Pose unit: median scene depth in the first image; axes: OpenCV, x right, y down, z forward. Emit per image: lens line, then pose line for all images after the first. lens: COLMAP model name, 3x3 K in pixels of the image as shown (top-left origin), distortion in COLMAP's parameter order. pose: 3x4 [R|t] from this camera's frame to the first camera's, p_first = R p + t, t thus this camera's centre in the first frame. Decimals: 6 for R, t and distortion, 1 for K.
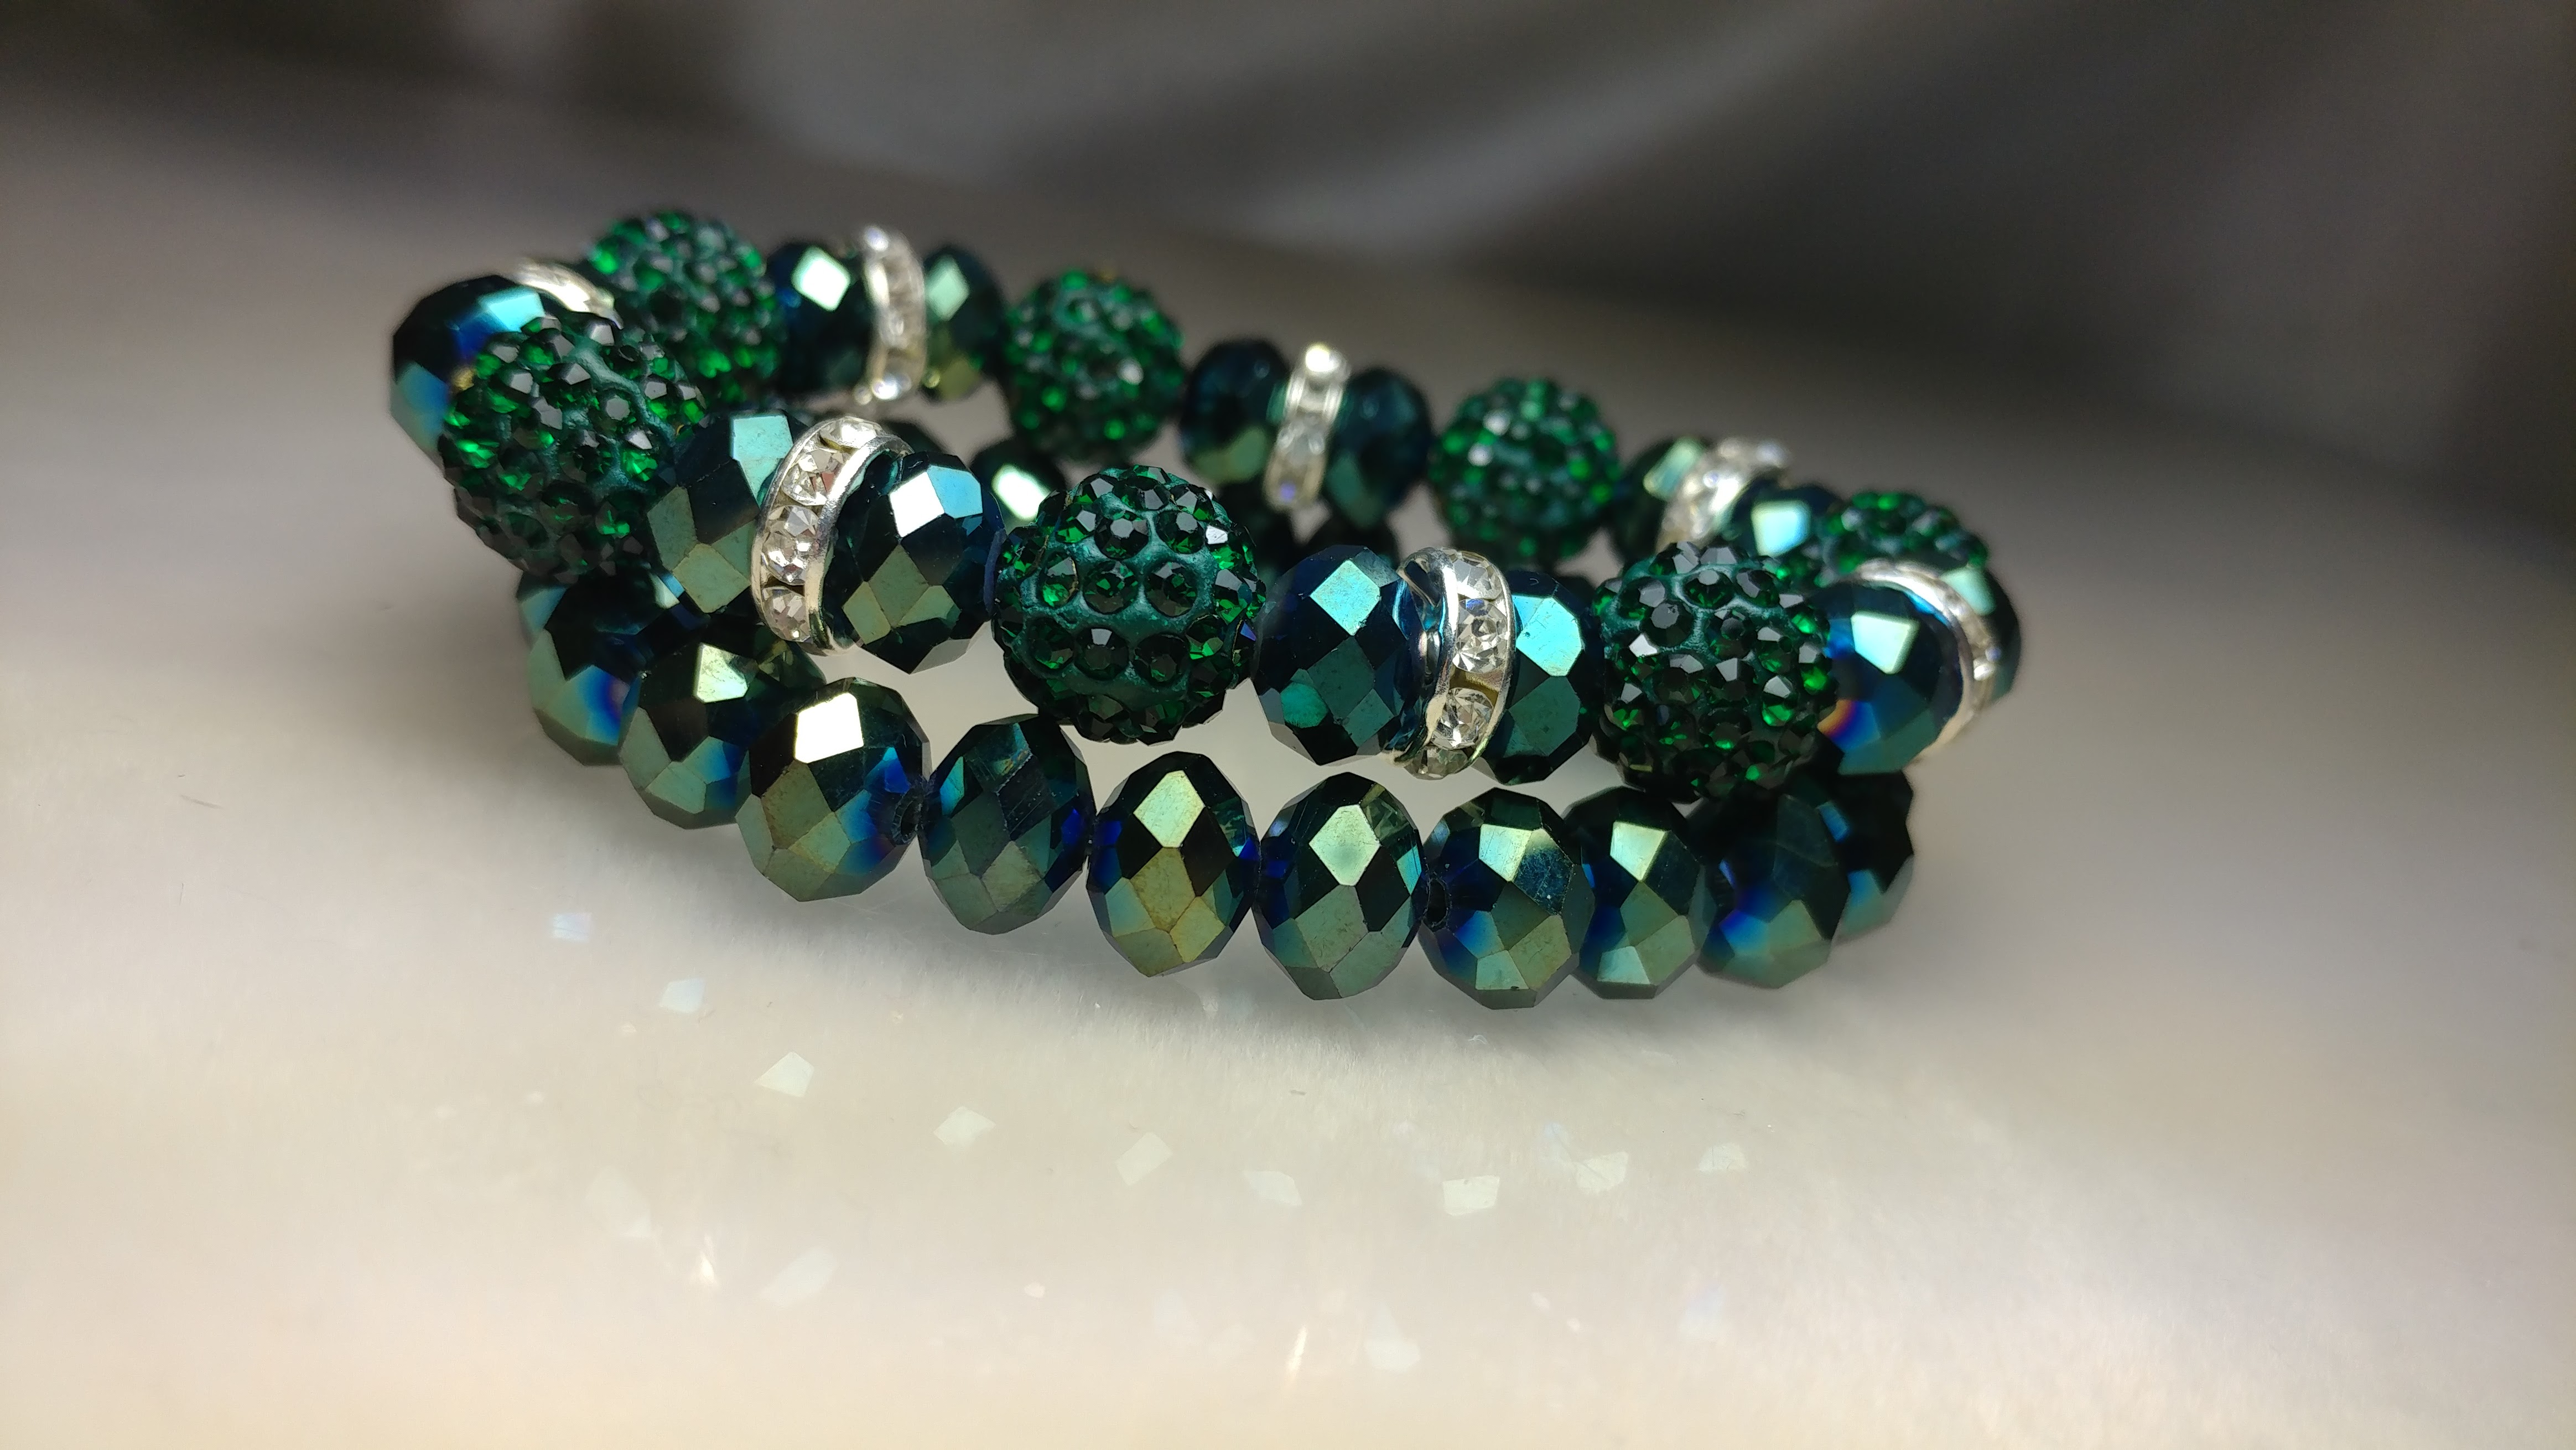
lens RADIAL K [[2358.7, 0, 1235.7], [0, 2358.7, 732.8], [0, 0, 1]] dist [0.153522, -0.778624]
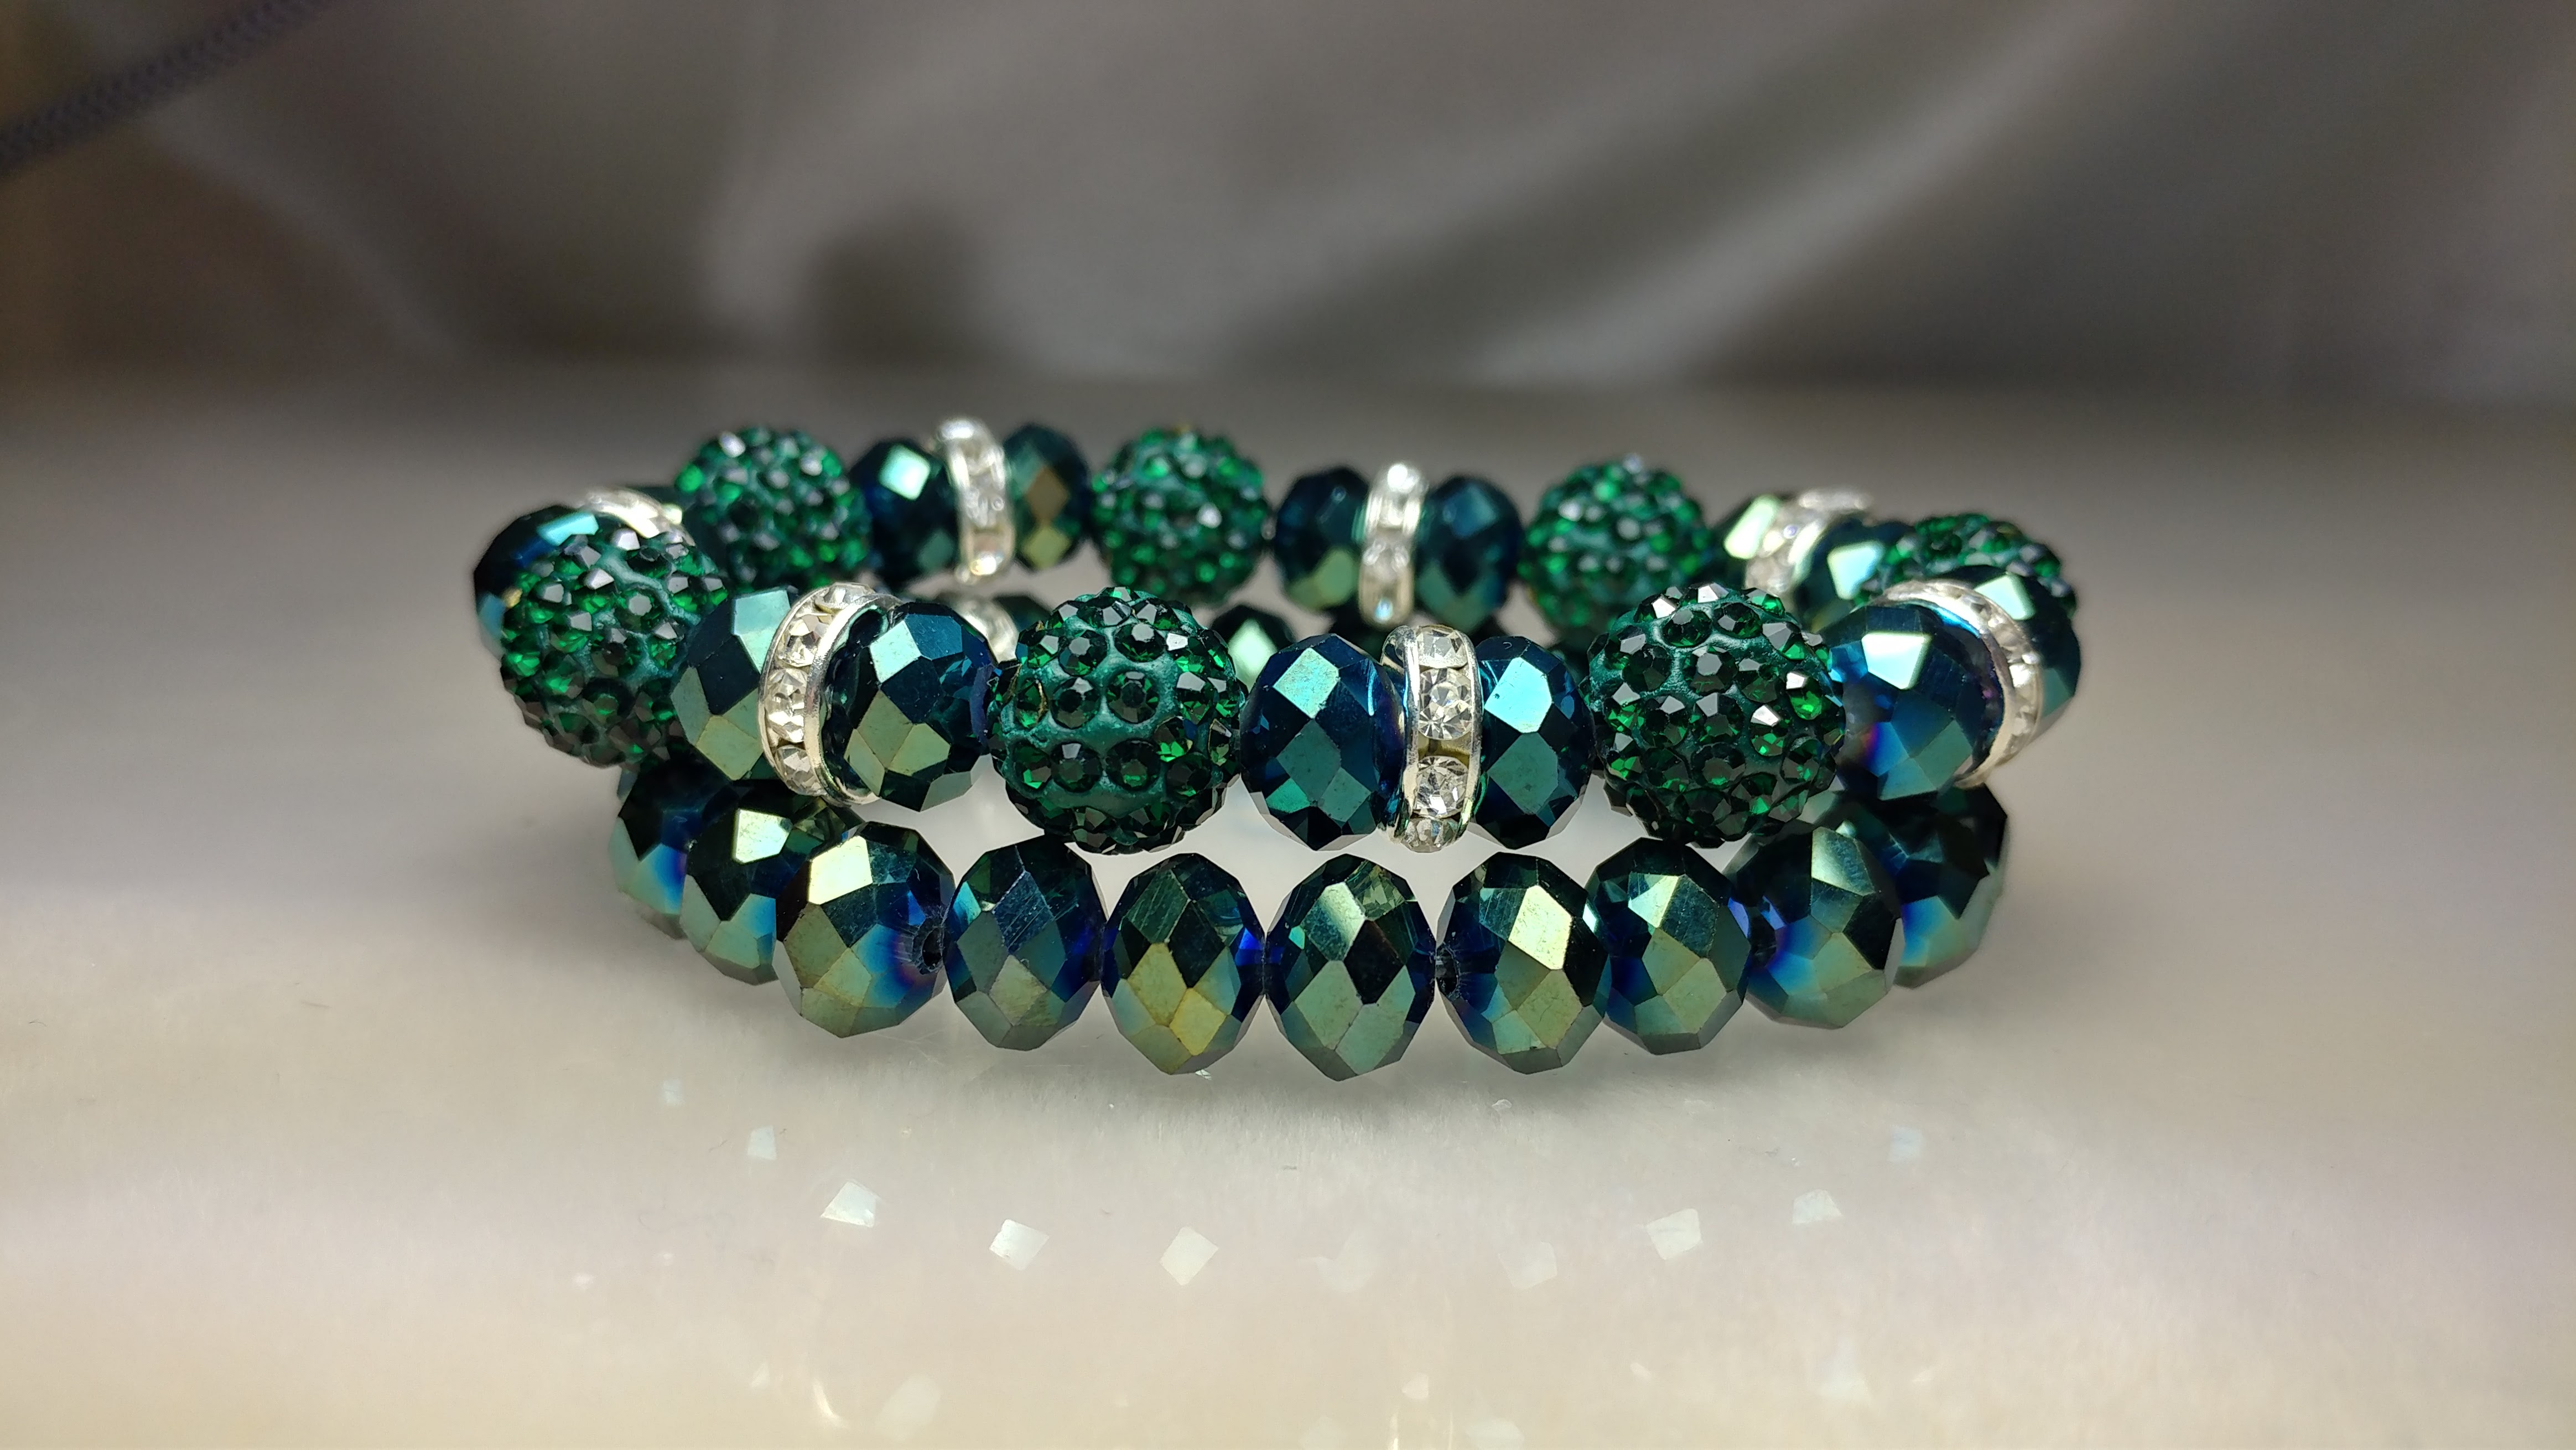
lens RADIAL K [[2358.7, 0, 1235.7], [0, 2358.7, 732.8], [0, 0, 1]] dist [0.153522, -0.778624]
pose [[0.973904, -0.132788, -0.184059, 0.196198], [0.117439, 0.988812, -0.091969, 0.053170], [0.194212, 0.067953, 0.978603, -0.011291]]
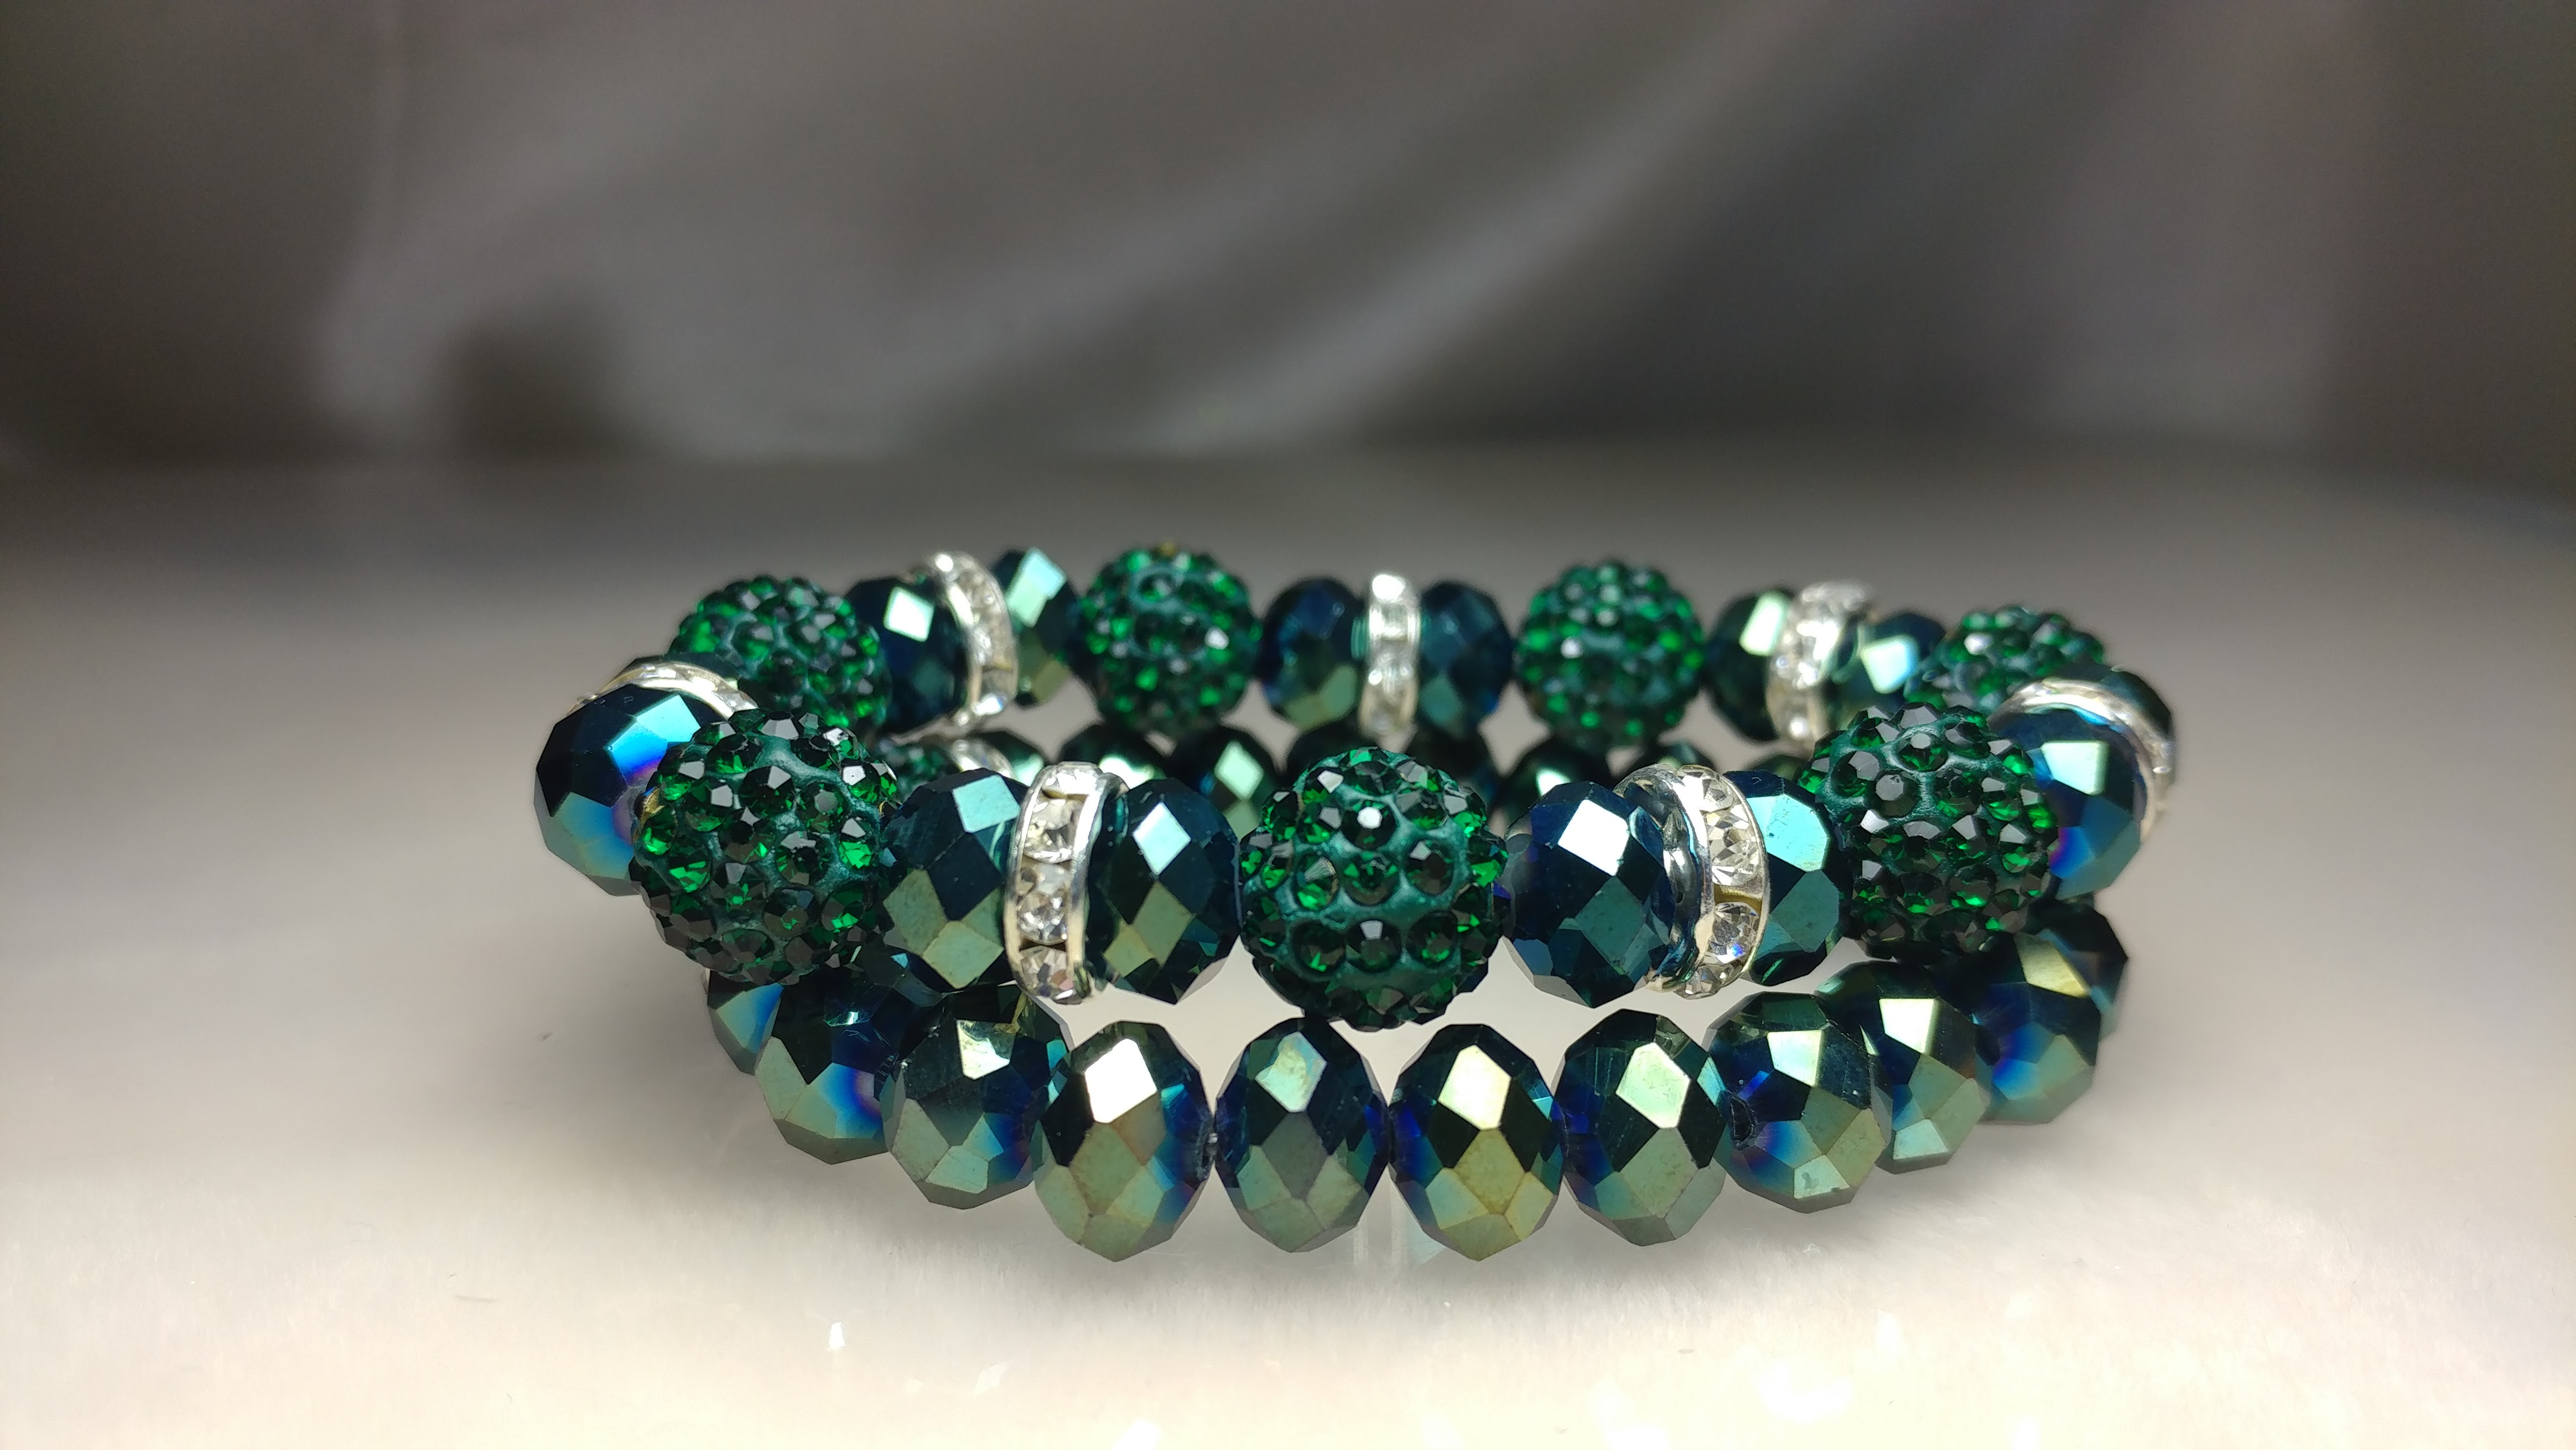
lens RADIAL K [[2358.7, 0, 1235.7], [0, 2358.7, 732.8], [0, 0, 1]] dist [0.153522, -0.778624]
pose [[0.976350, -0.203142, 0.073982, -0.159463], [0.207737, 0.976293, -0.060798, -0.069042], [-0.059877, 0.074729, 0.995405, 0.016833]]
